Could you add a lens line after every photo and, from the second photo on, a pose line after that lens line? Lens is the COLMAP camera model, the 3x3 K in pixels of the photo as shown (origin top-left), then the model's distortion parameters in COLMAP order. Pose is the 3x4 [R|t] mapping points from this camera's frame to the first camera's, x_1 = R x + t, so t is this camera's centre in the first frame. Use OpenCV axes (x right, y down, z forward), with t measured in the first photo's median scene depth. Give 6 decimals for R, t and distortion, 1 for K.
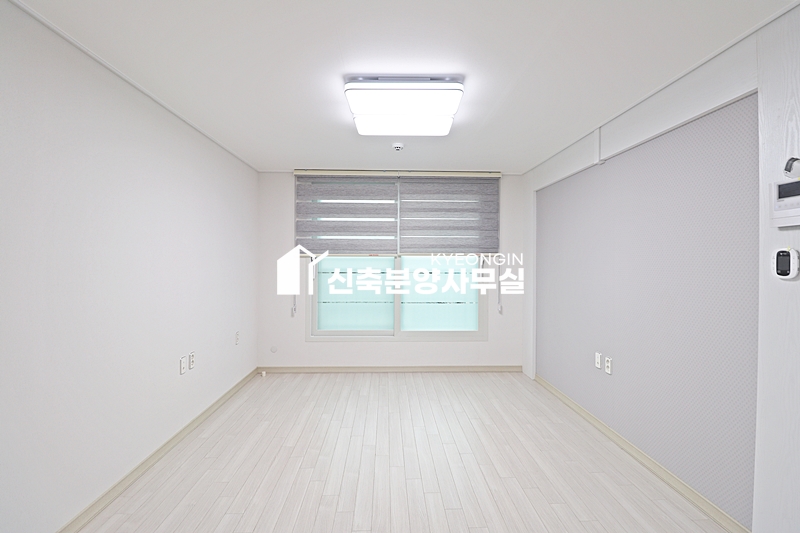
lens RADIAL K [[368.4, 0, 401.6], [0, 368.4, 254.2], [0, 0, 1]] dist [-0.005098, -0.009574]
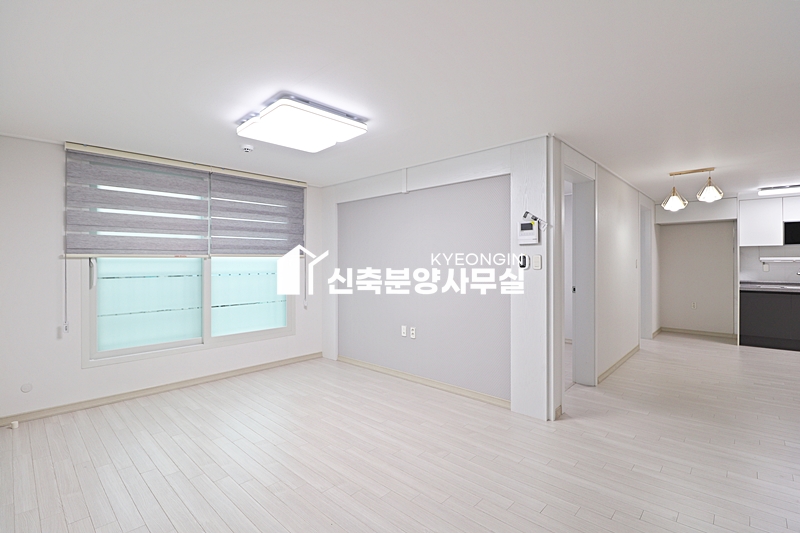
lens RADIAL K [[368.4, 0, 401.5], [0, 368.4, 253.9], [0, 0, 1]] dist [-0.005098, -0.009574]
pose [[0.712067, 0.007737, 0.702069, -0.317431], [-0.006490, 0.999969, -0.004438, -0.002599], [-0.702081, -0.001396, 0.712096, -0.006441]]
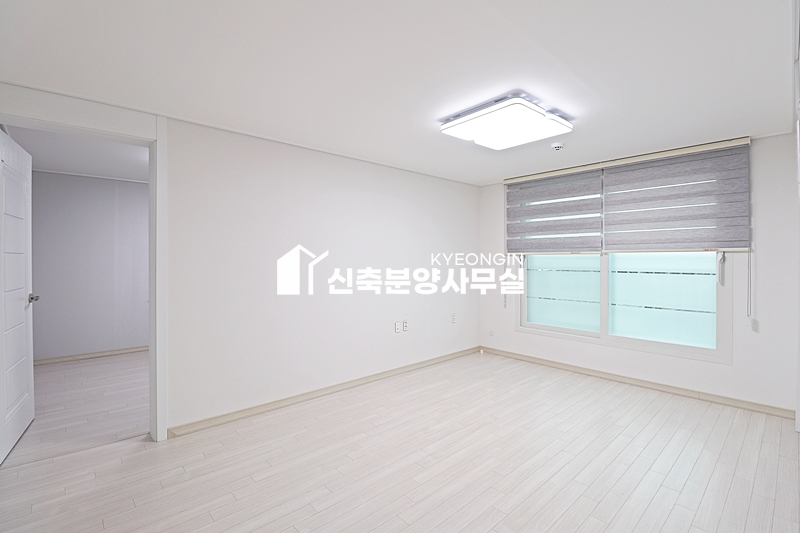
lens RADIAL K [[368.4, 0, 403.1], [0, 368.4, 250.9], [0, 0, 1]] dist [-0.005098, -0.009574]
pose [[0.649396, -0.018453, -0.760227, 0.370435], [0.014878, 0.999822, -0.011560, 0.001622], [0.760305, -0.003804, 0.649555, 0.011467]]
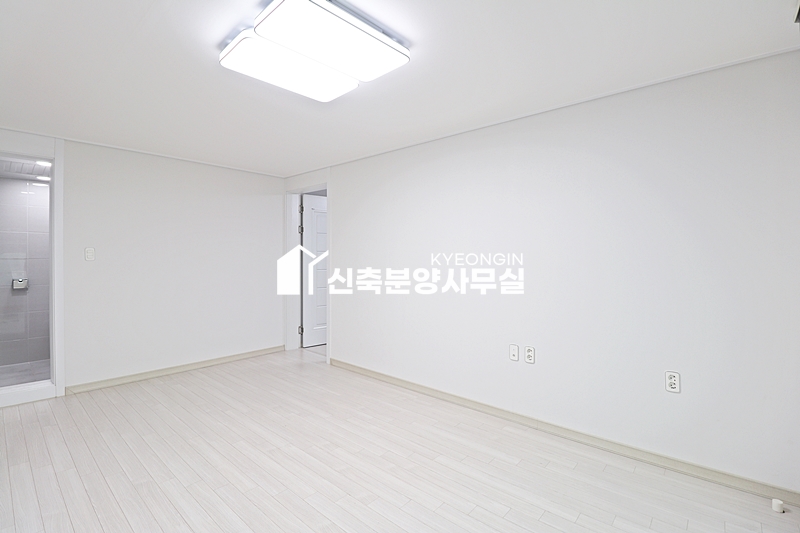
lens RADIAL K [[368.4, 0, 399.4], [0, 368.4, 255.9], [0, 0, 1]] dist [-0.005098, -0.009574]
pose [[-0.691204, -0.006227, -0.722633, 0.244015], [0.009112, 0.999808, -0.017331, 0.025443], [0.722602, -0.018564, -0.691015, 0.928733]]
